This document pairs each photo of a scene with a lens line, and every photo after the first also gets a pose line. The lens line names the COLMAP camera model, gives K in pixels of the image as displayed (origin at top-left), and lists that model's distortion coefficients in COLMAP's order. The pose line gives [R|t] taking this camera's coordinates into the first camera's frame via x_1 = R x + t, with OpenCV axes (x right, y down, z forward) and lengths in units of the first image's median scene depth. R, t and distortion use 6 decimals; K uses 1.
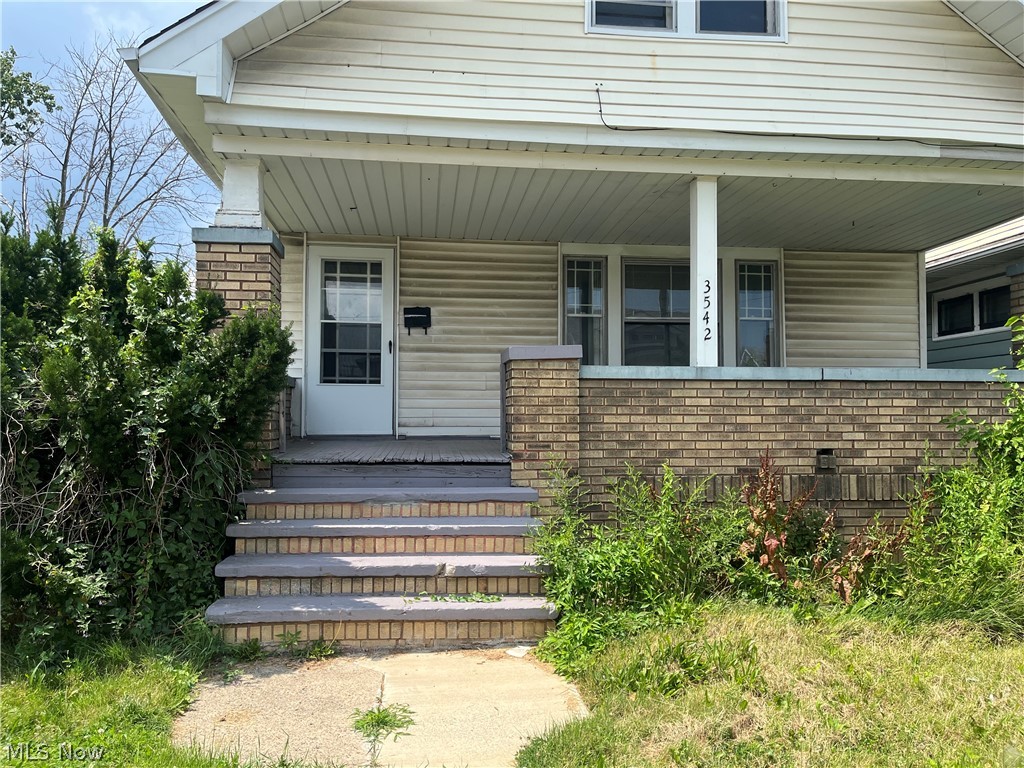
lens RADIAL K [[771.9, 0, 506.7], [0, 771.9, 389.2], [0, 0, 1]] dist [0.049471, -0.054427]
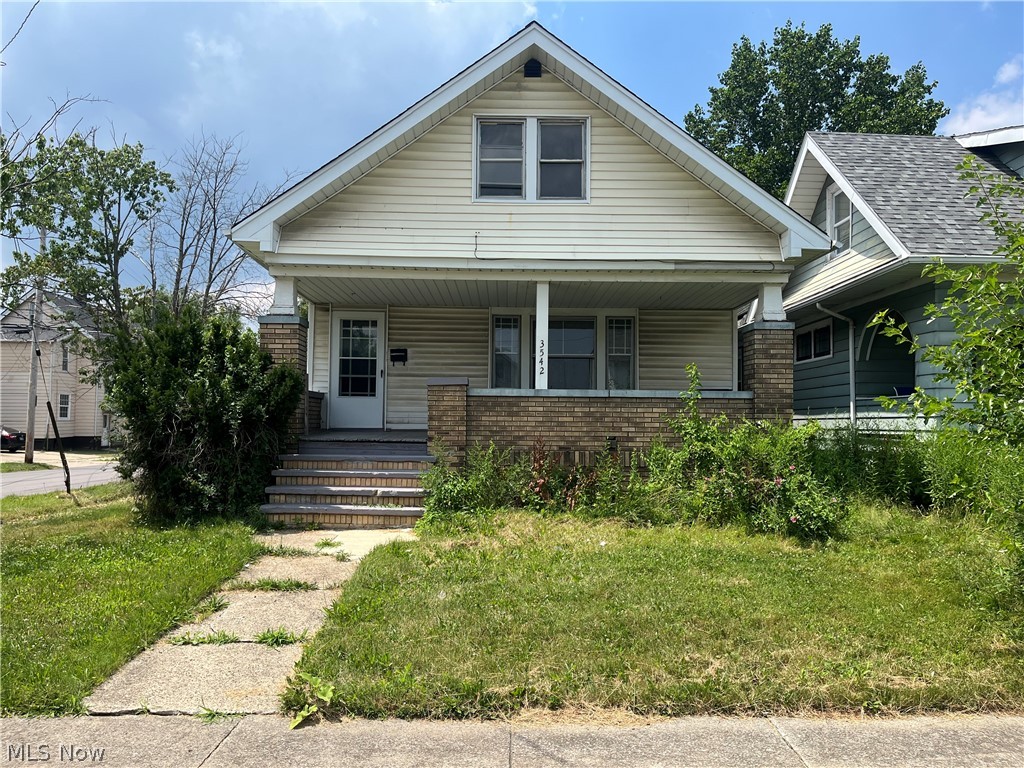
lens RADIAL K [[771.9, 0, 513.4], [0, 771.9, 388.5], [0, 0, 1]] dist [0.049471, -0.054427]
pose [[0.995200, 0.002619, -0.097822, 0.381139], [-0.003342, 0.999968, -0.007229, -0.018207], [0.097800, 0.007521, 0.995178, -0.780355]]
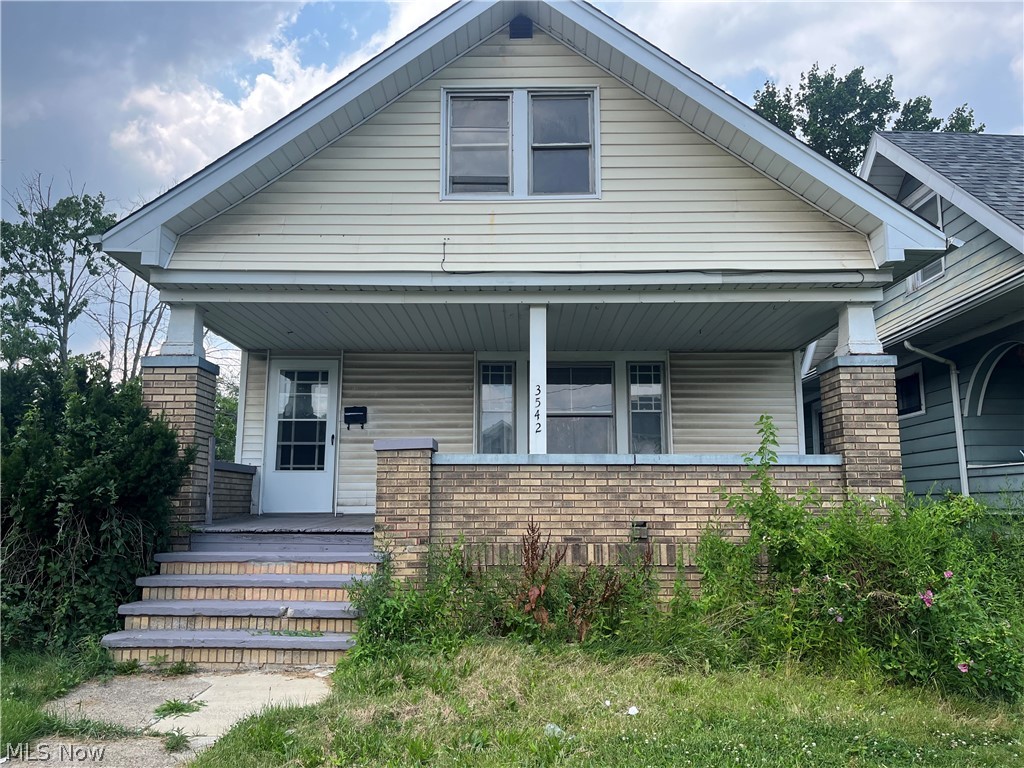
lens RADIAL K [[771.9, 0, 513.0], [0, 771.9, 385.9], [0, 0, 1]] dist [0.049471, -0.054427]
pose [[0.992149, -0.021188, -0.123255, 0.388242], [0.006867, 0.993287, -0.115473, 0.005058], [0.124874, 0.113720, 0.985634, -0.244133]]
